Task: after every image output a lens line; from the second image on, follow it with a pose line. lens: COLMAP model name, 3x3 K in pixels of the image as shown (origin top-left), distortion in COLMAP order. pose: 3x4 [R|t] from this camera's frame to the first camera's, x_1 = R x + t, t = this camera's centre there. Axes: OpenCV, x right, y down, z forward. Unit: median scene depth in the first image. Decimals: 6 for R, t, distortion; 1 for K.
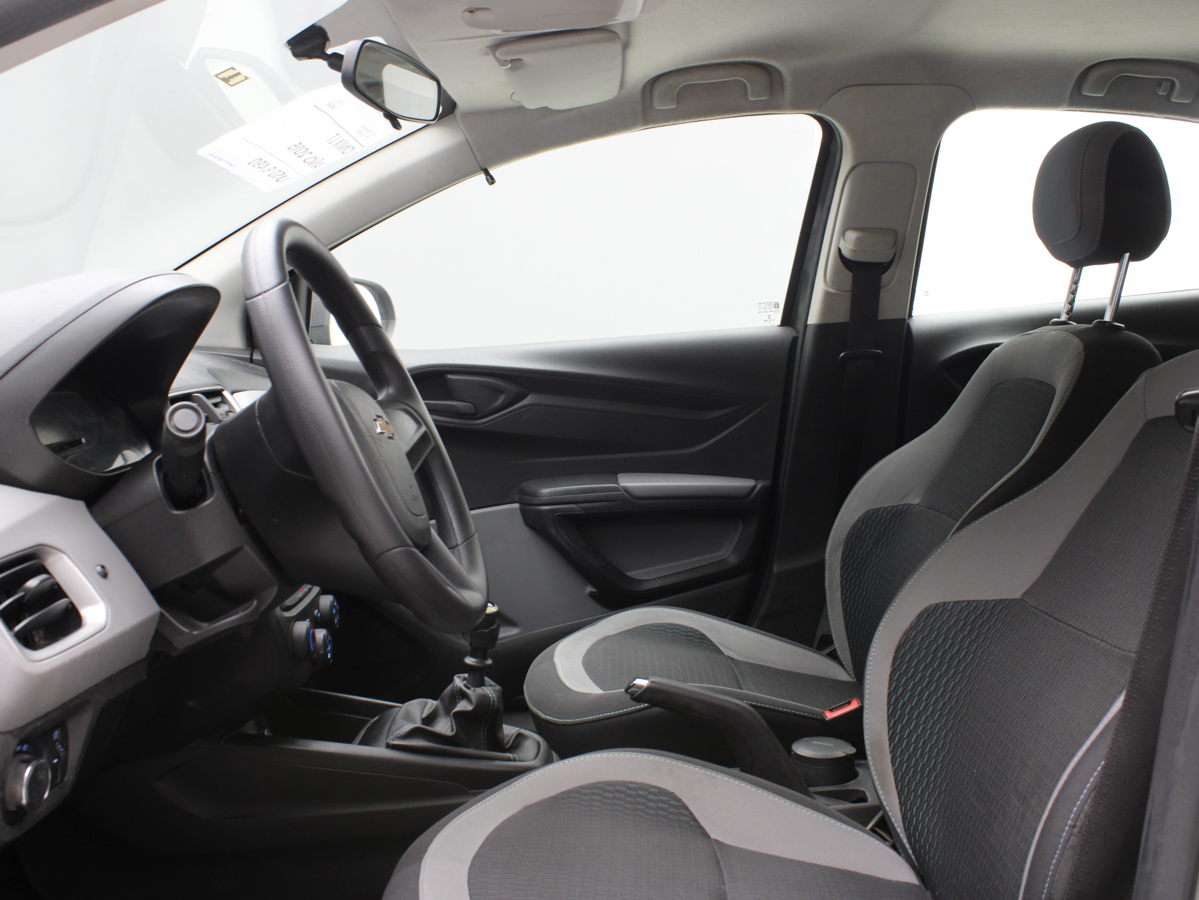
lens RADIAL K [[1221.5, 0, 600.5], [0, 1221.5, 446.3], [0, 0, 1]] dist [-0.096135, 0.000000]
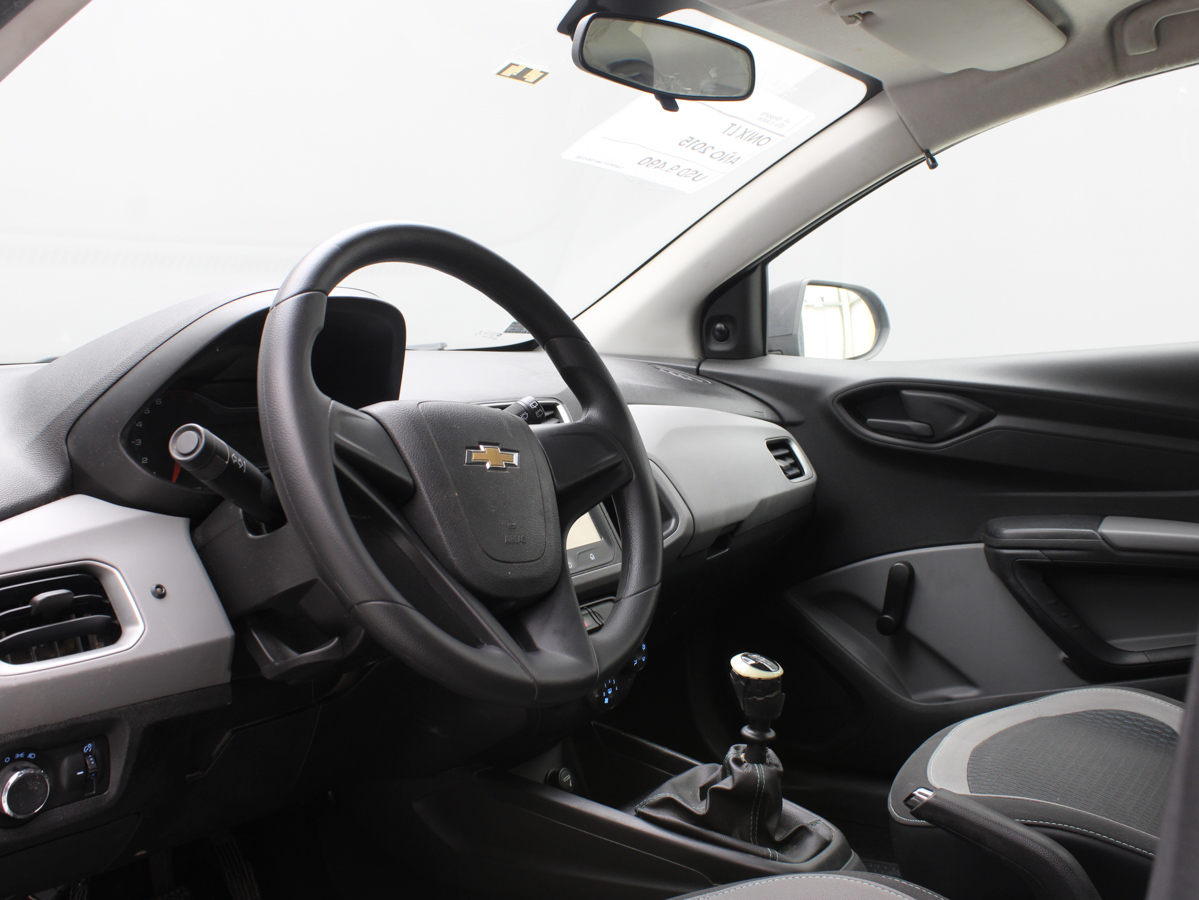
lens RADIAL K [[1221.5, 0, 598.3], [0, 1221.5, 457.4], [0, 0, 1]] dist [-0.096135, 0.000000]
pose [[0.825589, 0.043540, -0.562589, 0.207819], [-0.041683, 0.999000, 0.016146, -0.017536], [0.562730, 0.010120, 0.826579, 0.180329]]
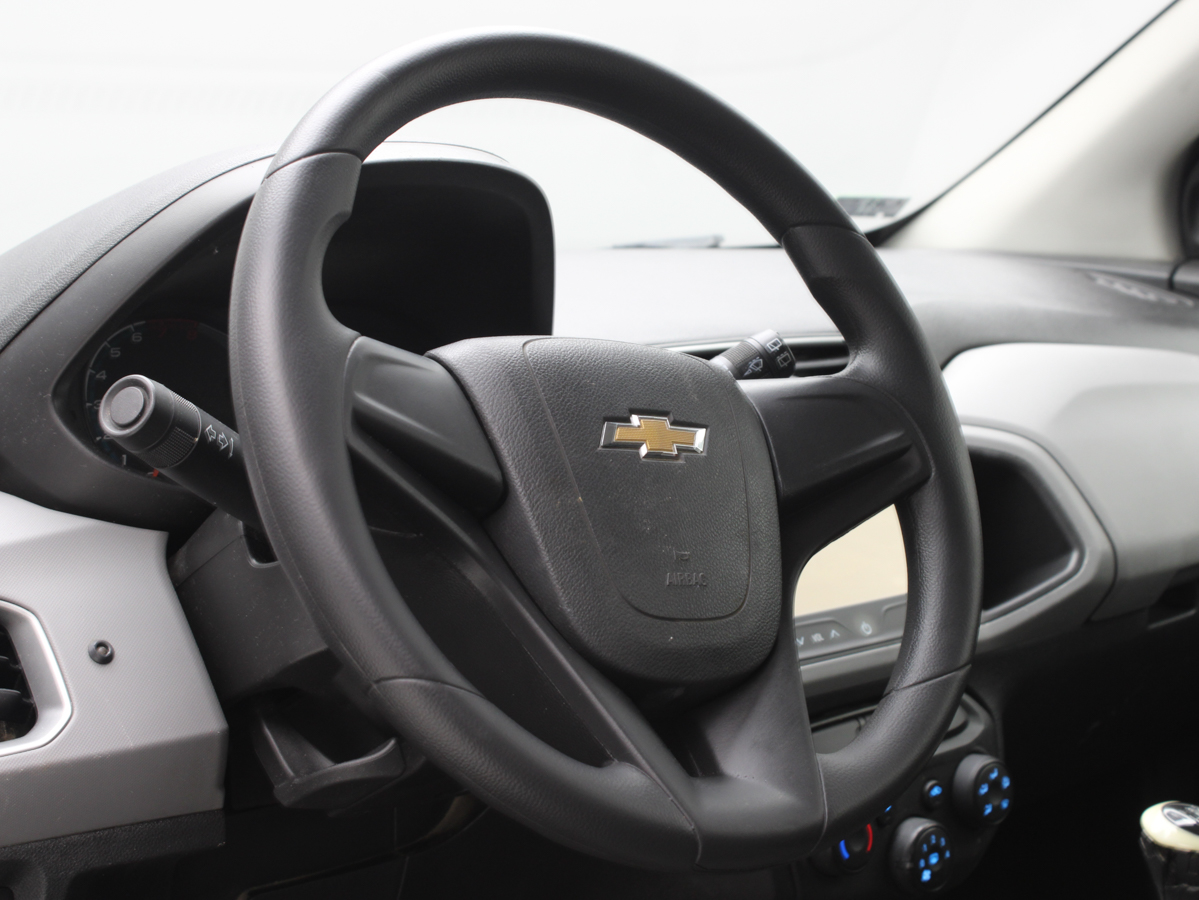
lens RADIAL K [[2154.4, 0, 602.7], [0, 2154.4, 446.3], [0, 0, 1]] dist [0.031758, 0.000000]
pose [[0.673883, 0.054957, -0.736792, 0.255556], [-0.047862, 0.998382, 0.030693, -0.020288], [0.737287, 0.014581, 0.675423, 0.215880]]
